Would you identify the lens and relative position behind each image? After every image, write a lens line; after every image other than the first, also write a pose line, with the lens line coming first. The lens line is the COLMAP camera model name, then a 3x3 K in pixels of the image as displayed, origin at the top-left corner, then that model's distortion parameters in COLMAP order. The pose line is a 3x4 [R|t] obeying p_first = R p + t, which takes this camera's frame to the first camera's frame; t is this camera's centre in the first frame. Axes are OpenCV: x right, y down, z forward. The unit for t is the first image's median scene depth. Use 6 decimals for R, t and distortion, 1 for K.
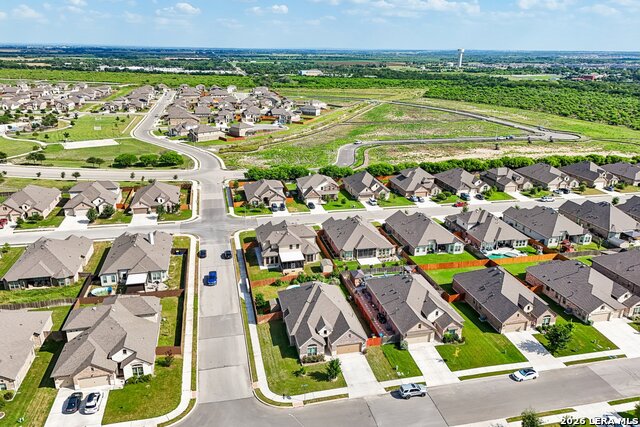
lens RADIAL K [[472.5, 0, 318.8], [0, 472.5, 214.5], [0, 0, 1]] dist [0.068112, -0.062763]
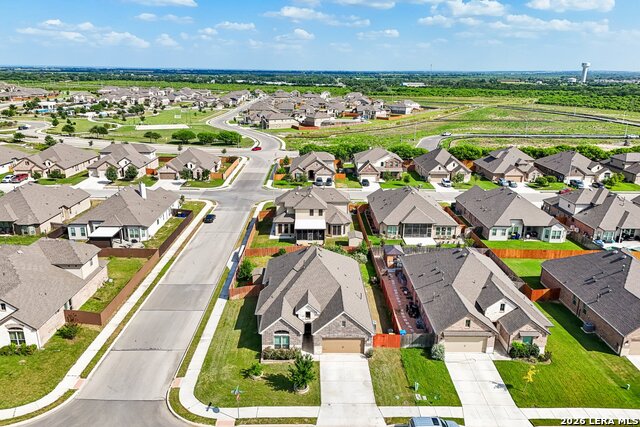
lens RADIAL K [[472.5, 0, 319.1], [0, 472.5, 212.6], [0, 0, 1]] dist [0.068112, -0.062763]
pose [[0.976578, 0.060759, -0.206408, 0.108108], [-0.070623, 0.996670, -0.040755, 0.100467], [0.203244, 0.054378, 0.977617, 0.279416]]
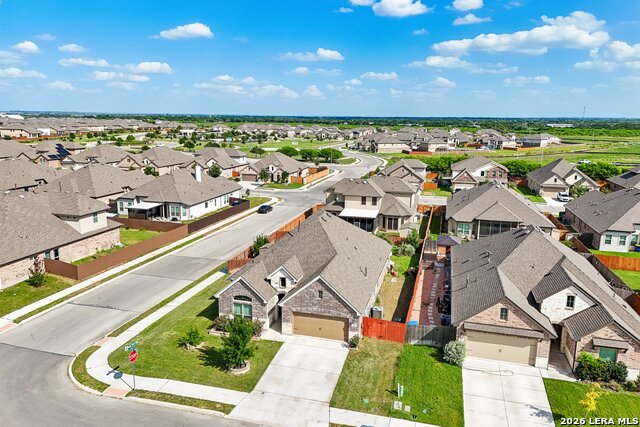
lens RADIAL K [[472.5, 0, 319.5], [0, 472.5, 210.3], [0, 0, 1]] dist [0.068112, -0.062763]
pose [[0.878960, 0.092989, -0.467742, 0.188535], [-0.160603, 0.981232, -0.106724, 0.161643], [0.449039, 0.168926, 0.877398, 0.428935]]
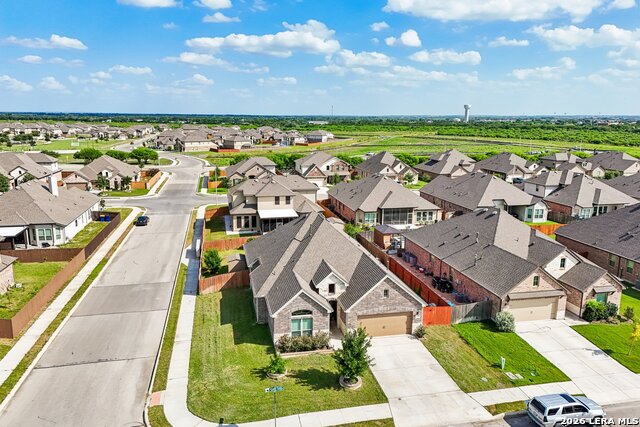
lens RADIAL K [[472.5, 0, 319.9], [0, 472.5, 211.0], [0, 0, 1]] dist [0.068112, -0.062763]
pose [[0.999906, 0.000160, -0.013705, 0.006189], [-0.002061, 0.990322, -0.138774, 0.172488], [0.013550, 0.138789, 0.990229, 0.390844]]
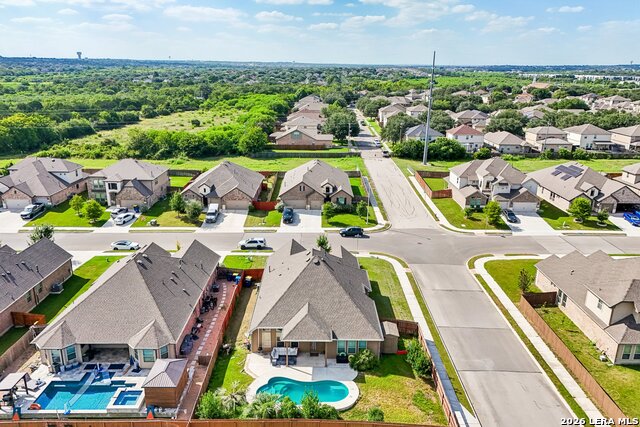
lens RADIAL K [[472.5, 0, 321.1], [0, 472.5, 210.2], [0, 0, 1]] dist [0.068112, -0.062763]
pose [[-0.974788, -0.089592, 0.204356, -0.097442], [0.049457, 0.806318, 0.589410, -0.184604], [-0.217583, 0.584657, -0.781559, 1.118975]]
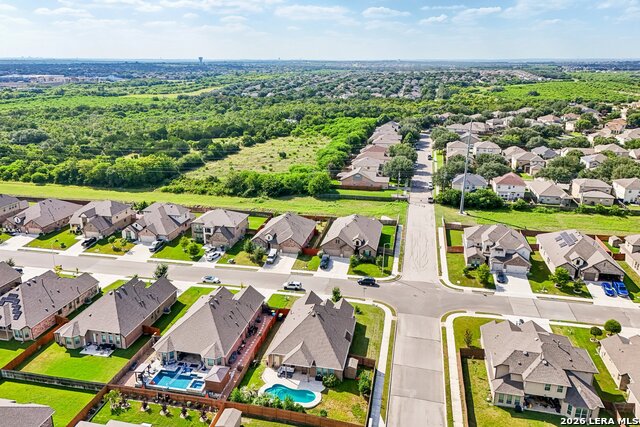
lens RADIAL K [[472.5, 0, 314.5], [0, 472.5, 212.5], [0, 0, 1]] dist [0.068112, -0.062763]
pose [[-0.901028, -0.144948, 0.408826, -0.279187], [0.132824, 0.805039, 0.578160, -0.422049], [-0.412924, 0.575240, -0.706110, 1.216314]]
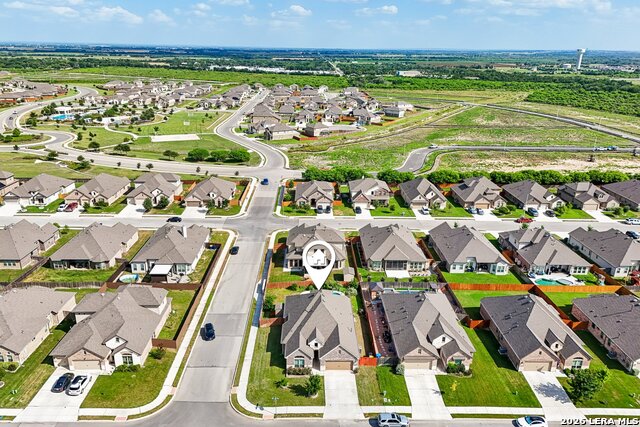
lens RADIAL K [[472.5, 0, 318.6], [0, 472.5, 214.2], [0, 0, 1]] dist [0.068112, -0.062763]
pose [[0.977630, 0.071365, -0.197856, 0.137104], [-0.071699, 0.997411, 0.005484, -0.014177], [0.197736, 0.008825, 0.980216, 0.045253]]
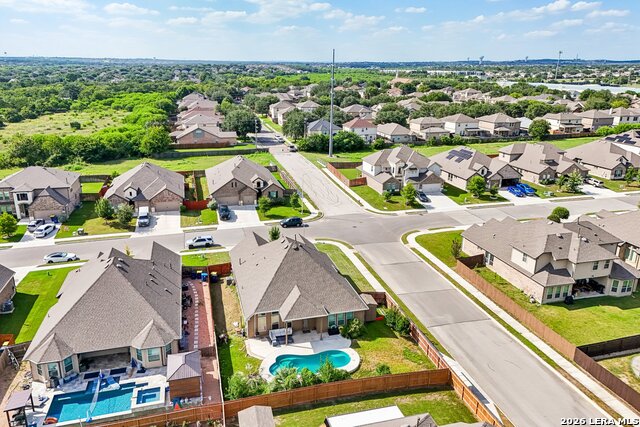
lens RADIAL K [[472.5, 0, 316.8], [0, 472.5, 211.8], [0, 0, 1]] dist [0.068112, -0.062763]
pose [[-0.999130, -0.007897, -0.040958, -0.008796], [-0.030900, 0.799727, 0.599568, -0.200107], [0.028021, 0.600311, -0.799275, 1.161613]]
